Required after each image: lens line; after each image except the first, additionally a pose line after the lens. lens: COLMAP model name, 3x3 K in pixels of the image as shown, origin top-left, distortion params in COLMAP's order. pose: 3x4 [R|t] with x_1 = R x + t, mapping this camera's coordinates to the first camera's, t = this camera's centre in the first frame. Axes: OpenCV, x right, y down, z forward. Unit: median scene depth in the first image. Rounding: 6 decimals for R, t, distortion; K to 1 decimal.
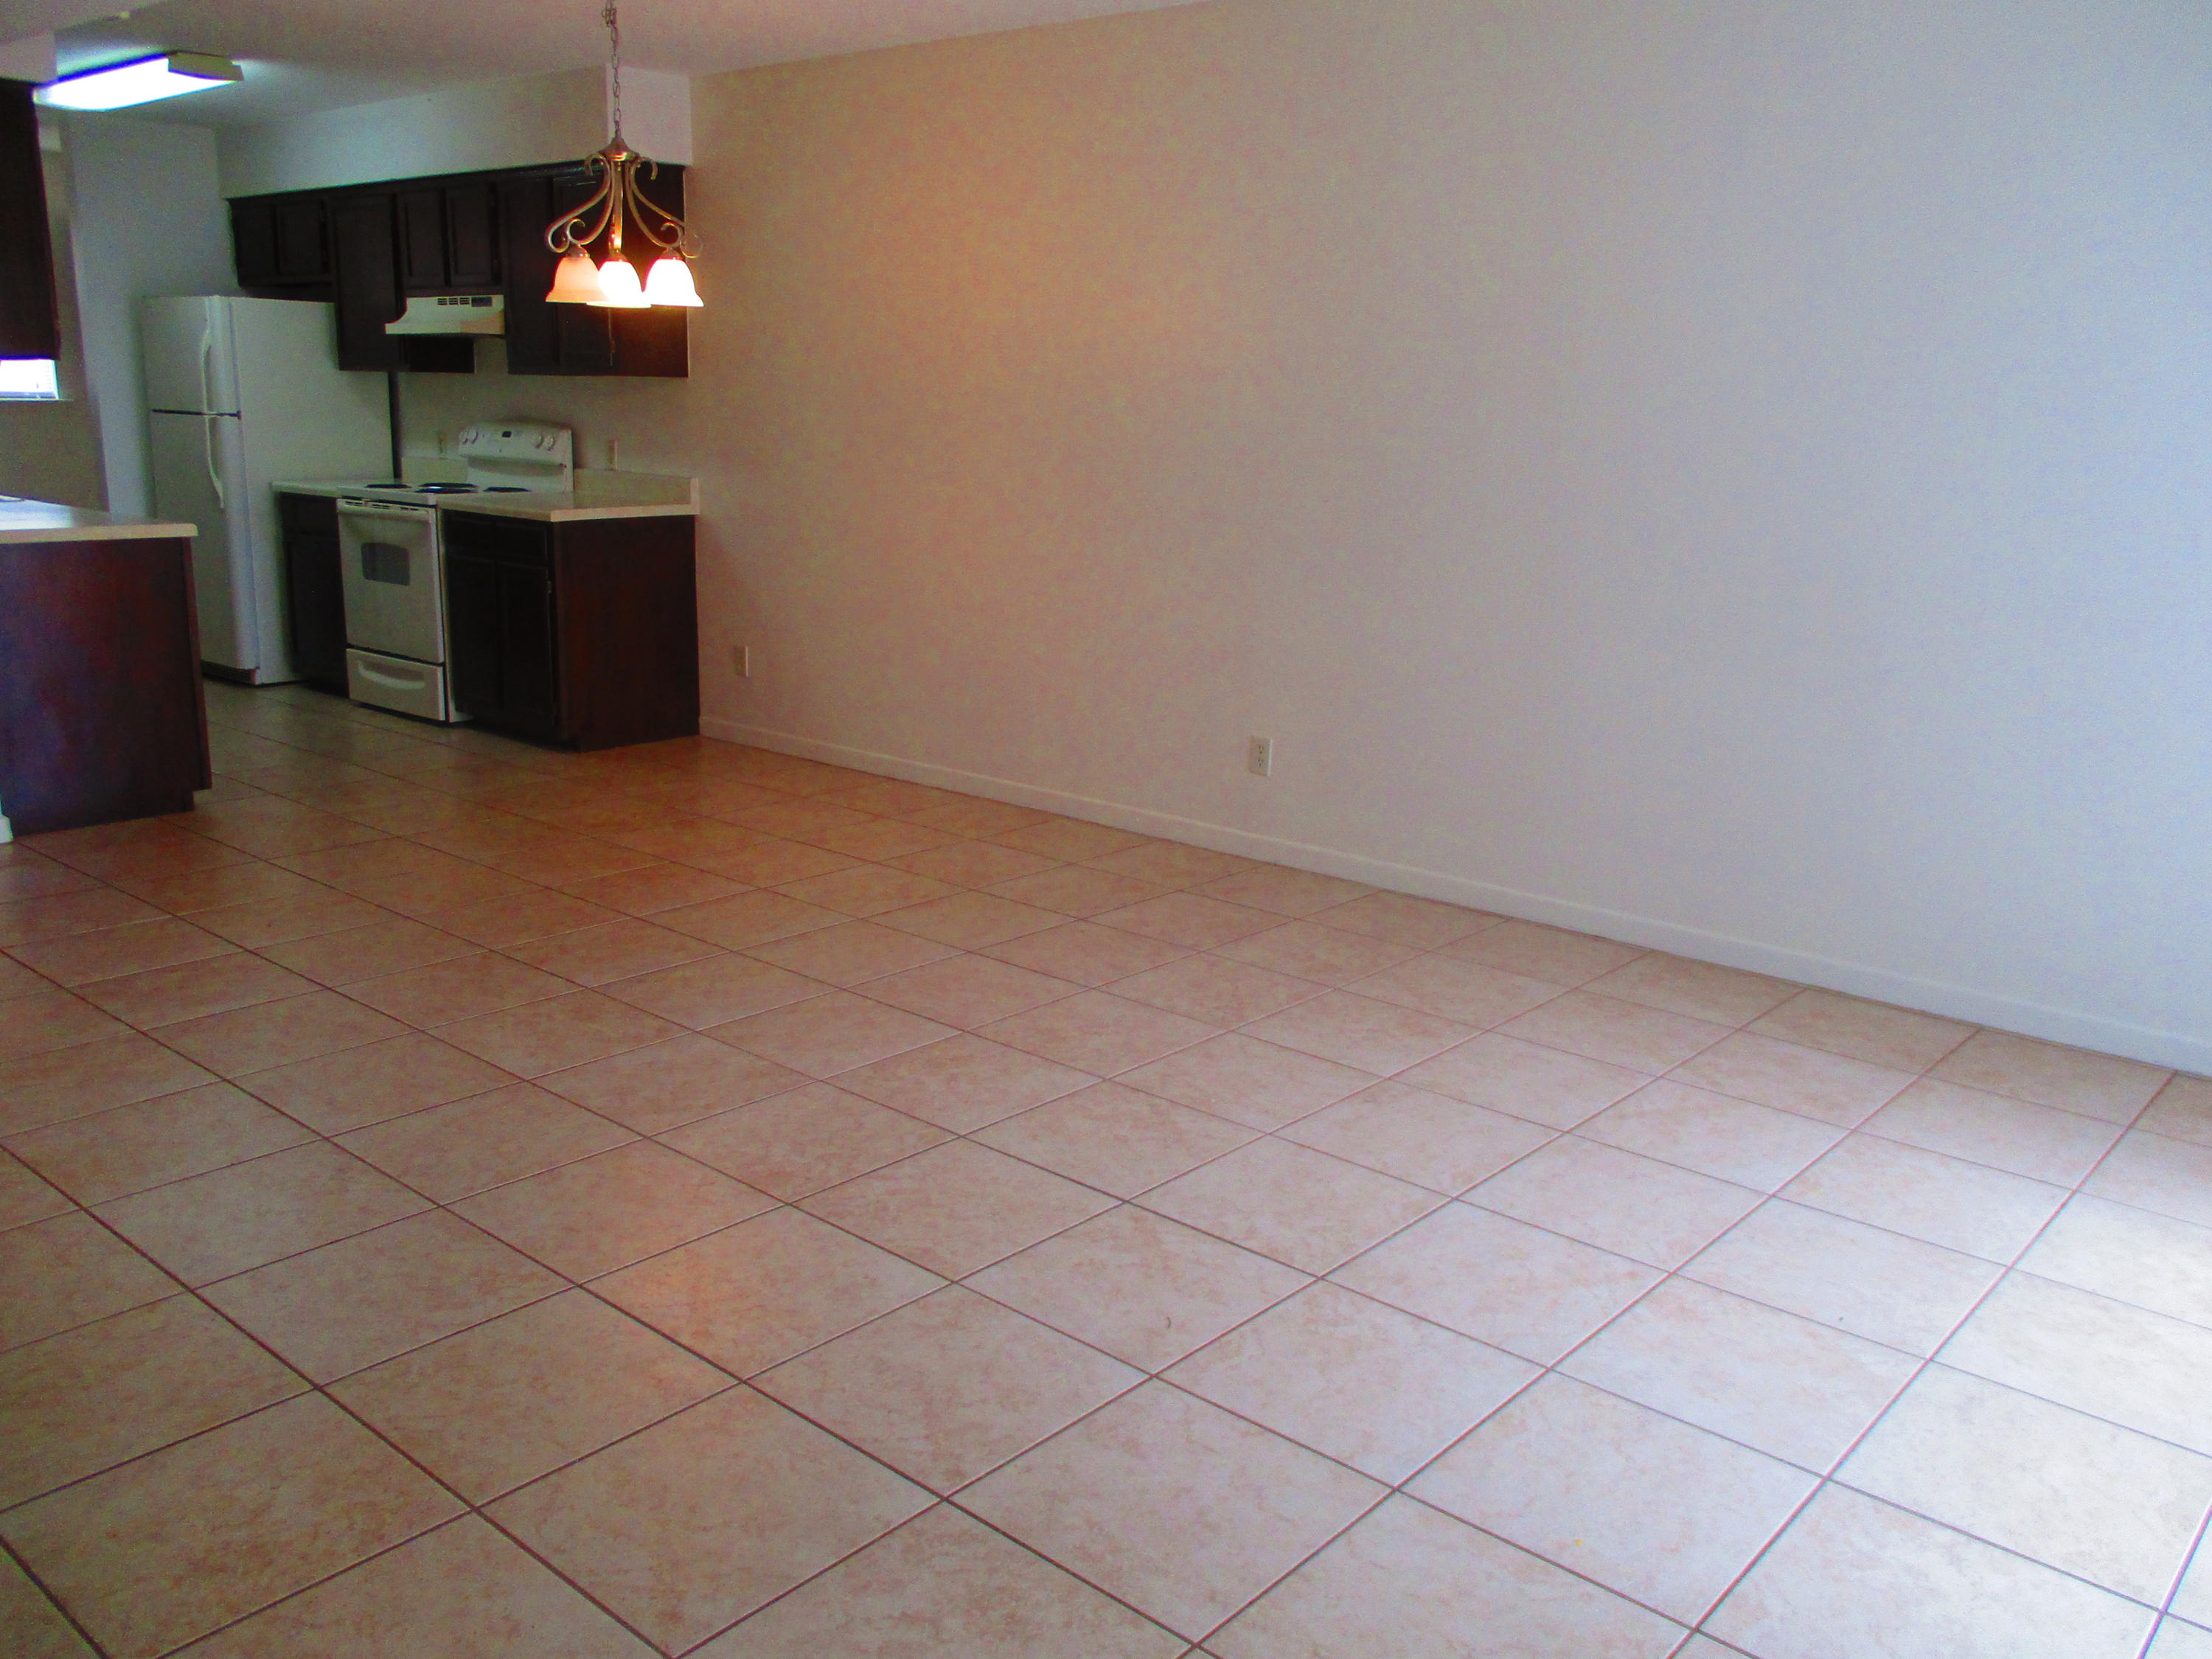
lens RADIAL K [[1850.6, 0, 1151.2], [0, 1850.6, 807.0], [0, 0, 1]] dist [-0.036211, 0.020712]
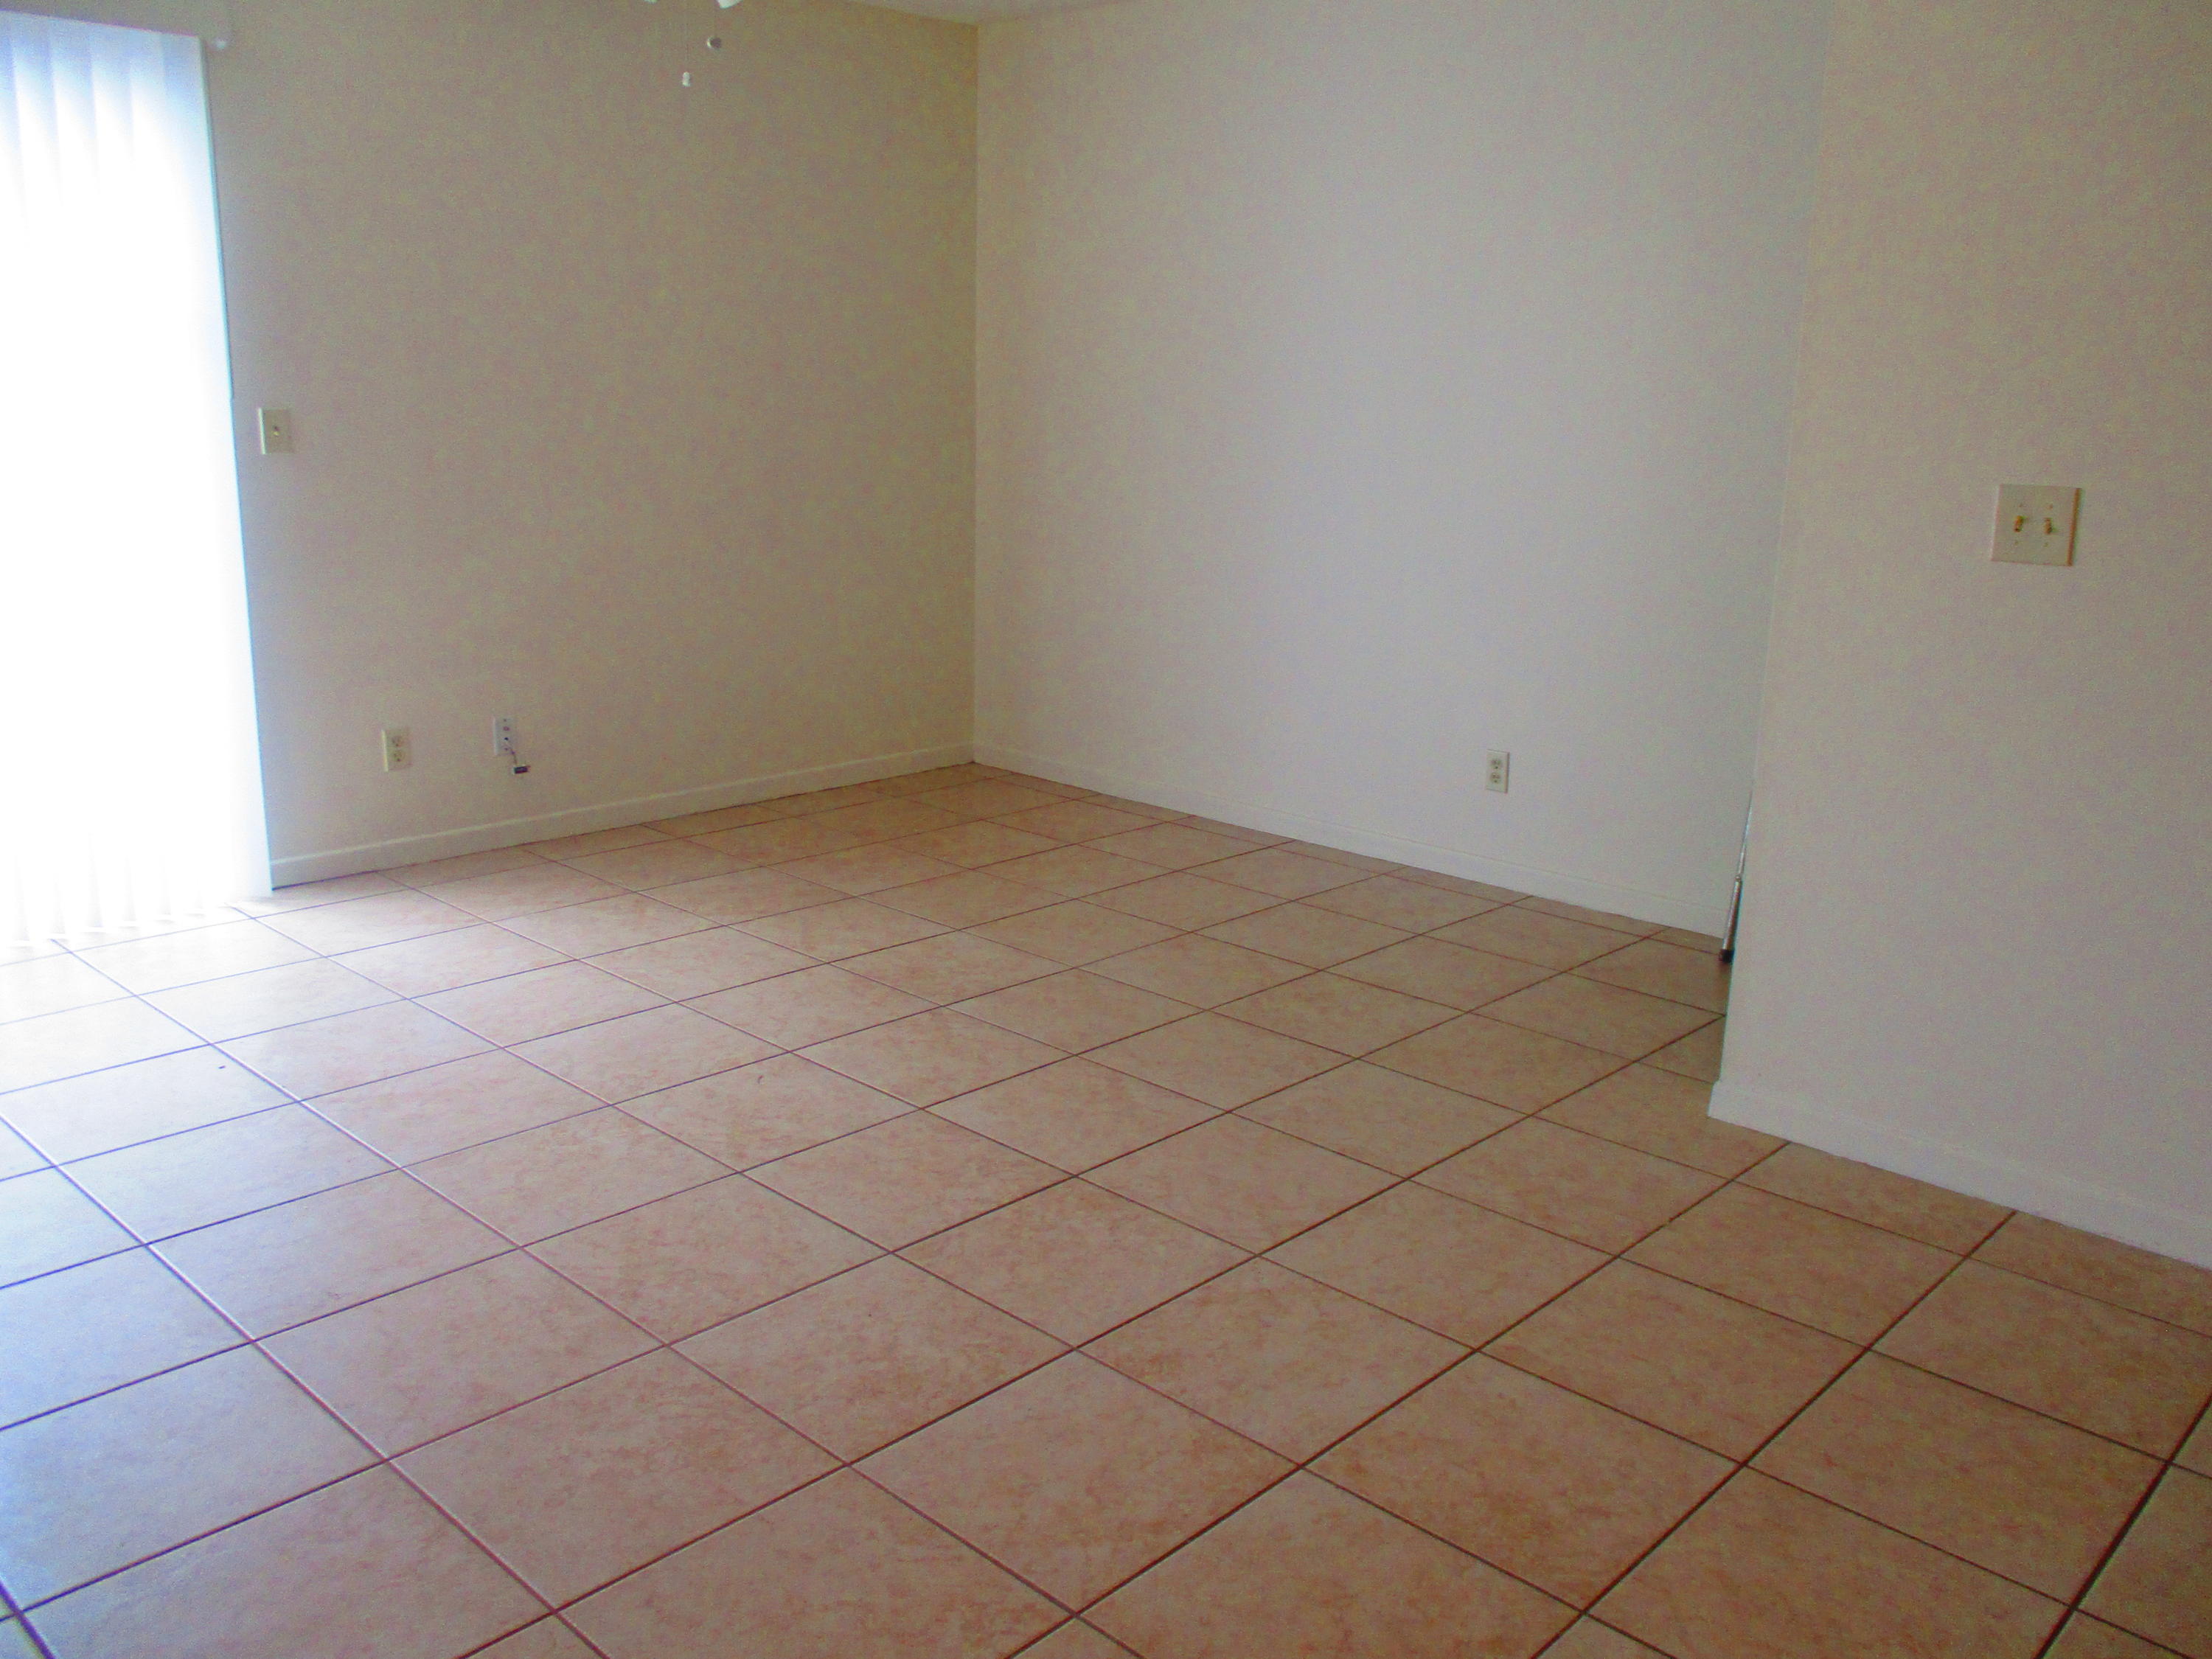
lens RADIAL K [[1850.6, 0, 1151.2], [0, 1850.6, 807.0], [0, 0, 1]] dist [-0.036211, 0.020712]
pose [[-0.997726, -0.061772, 0.026950, -0.229044], [-0.043543, 0.896049, 0.441815, -0.377832], [-0.051440, 0.439637, -0.896701, 1.646139]]
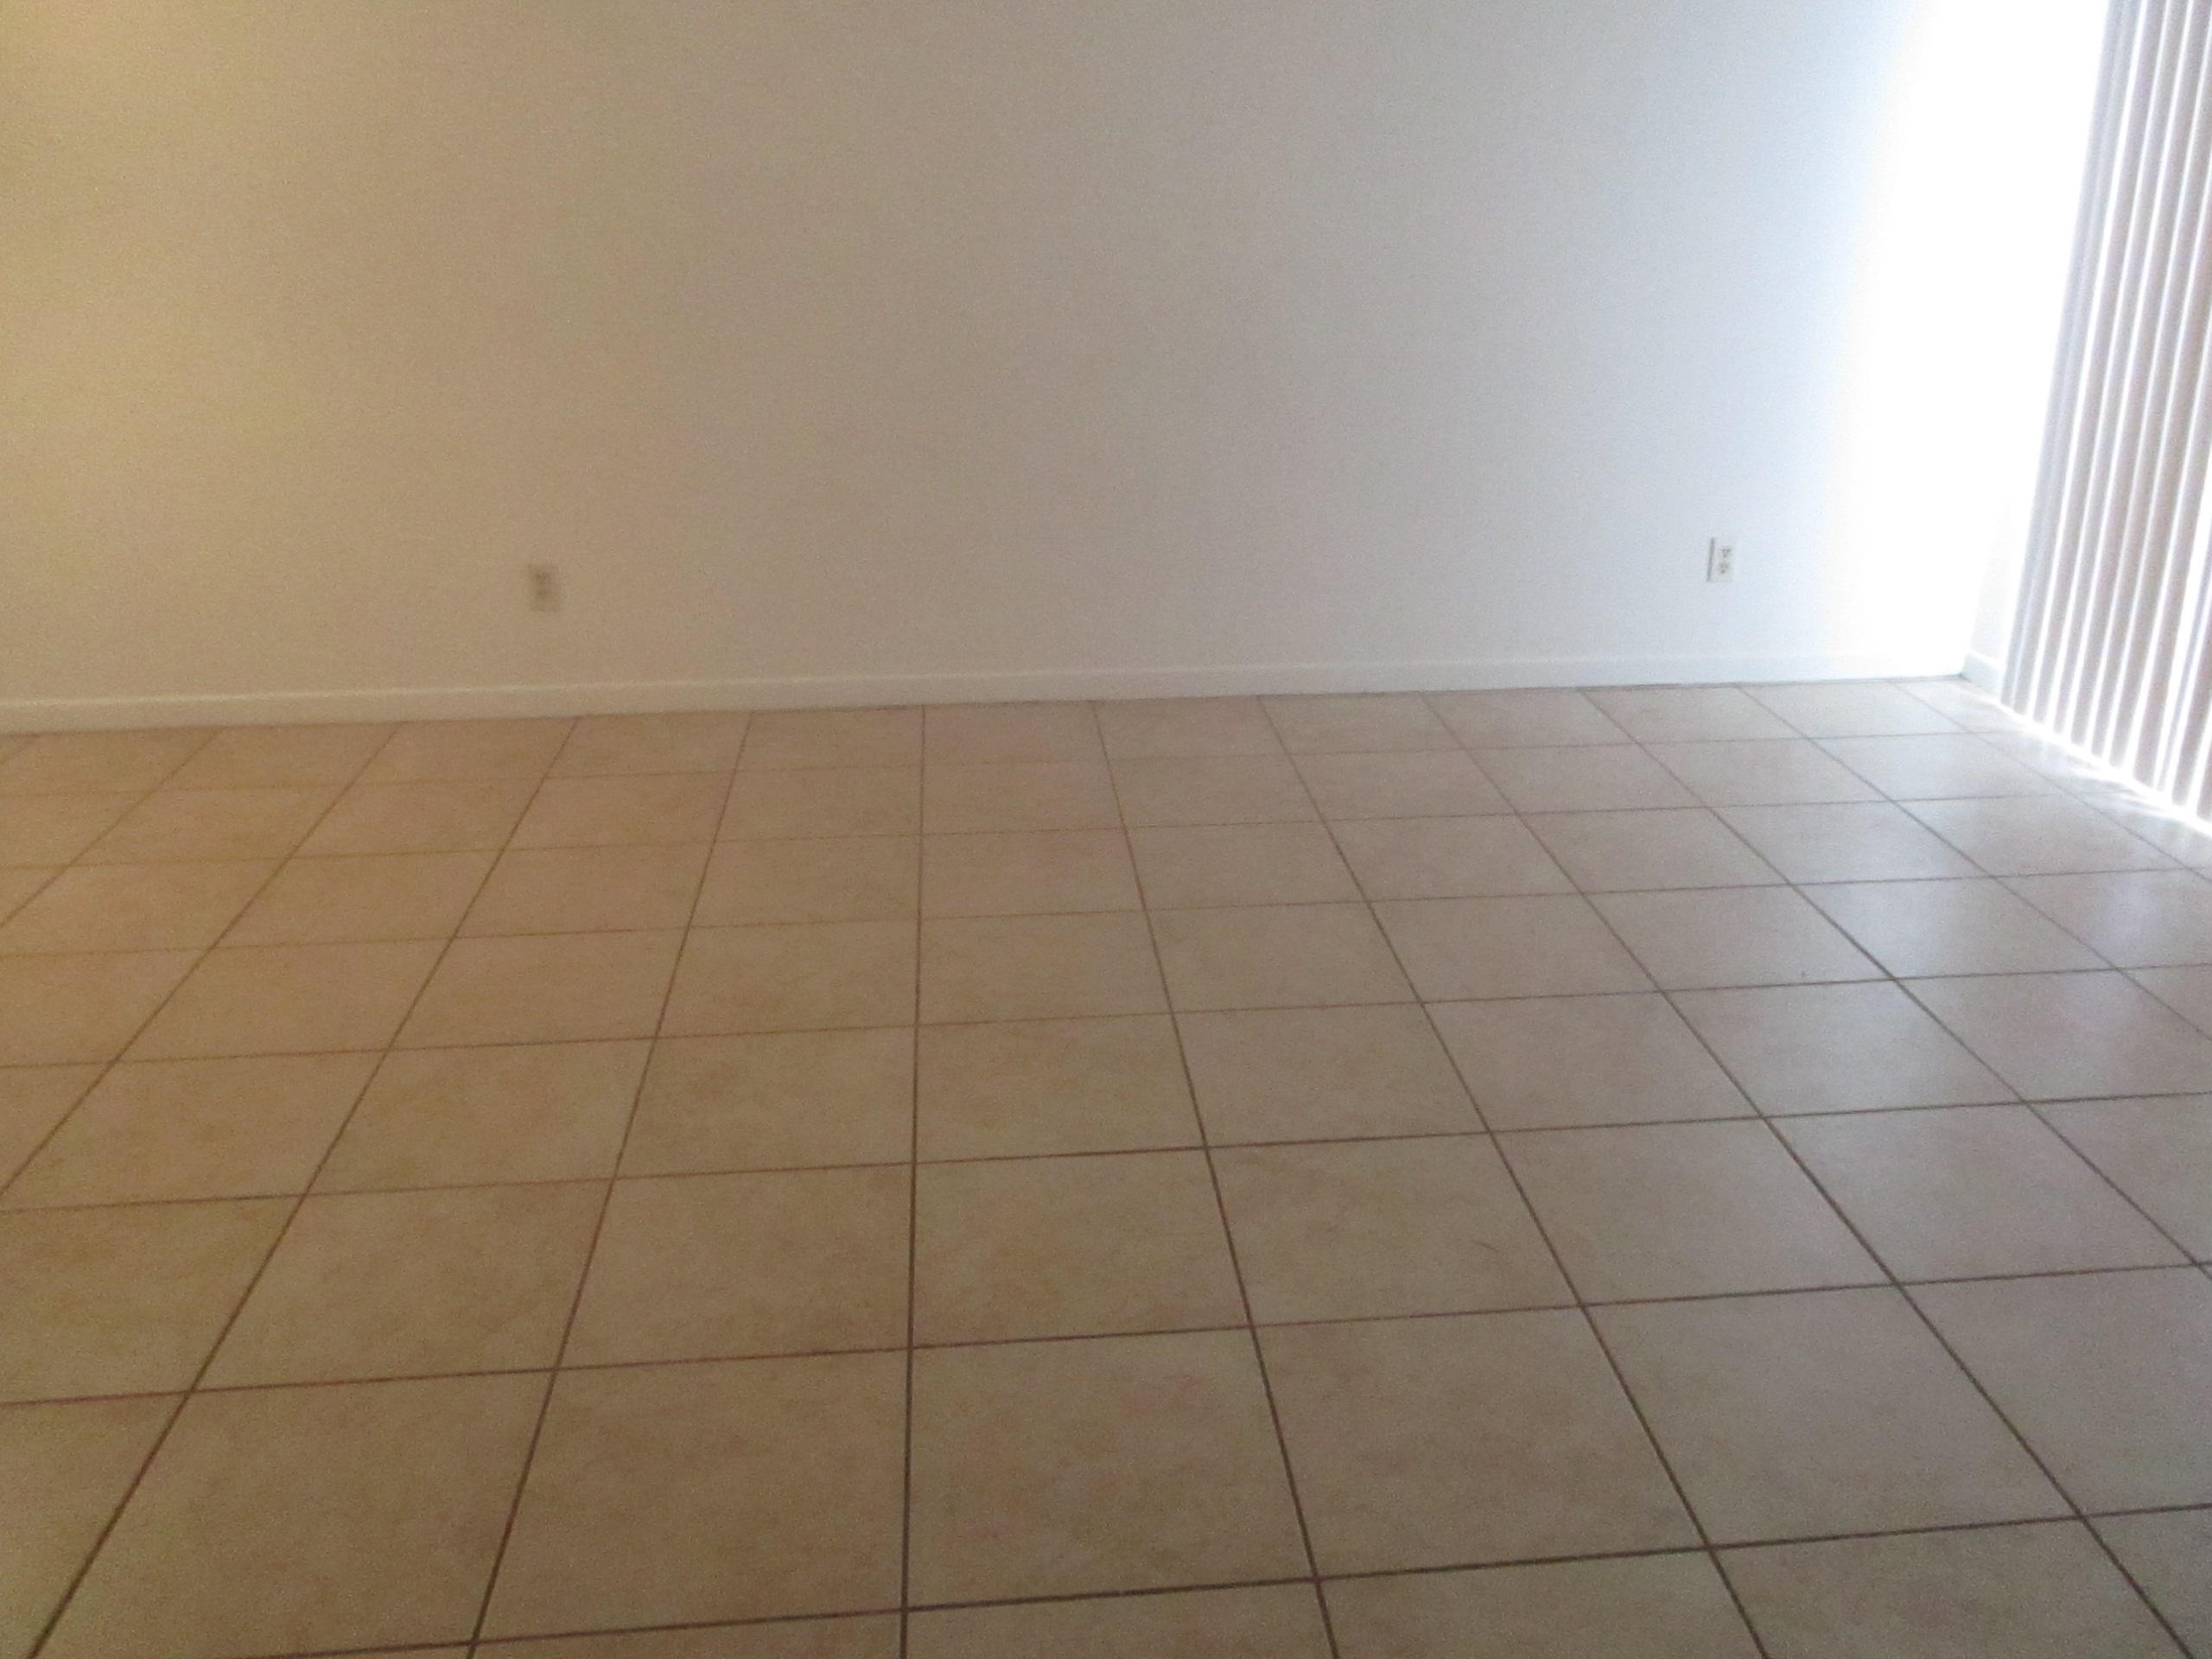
lens RADIAL K [[1850.6, 0, 1151.2], [0, 1850.6, 807.0], [0, 0, 1]] dist [-0.036211, 0.020712]
pose [[0.689144, -0.282360, 0.667348, -0.487088], [0.175845, 0.958594, 0.224000, -0.105859], [-0.702964, -0.037018, 0.710261, 0.414122]]
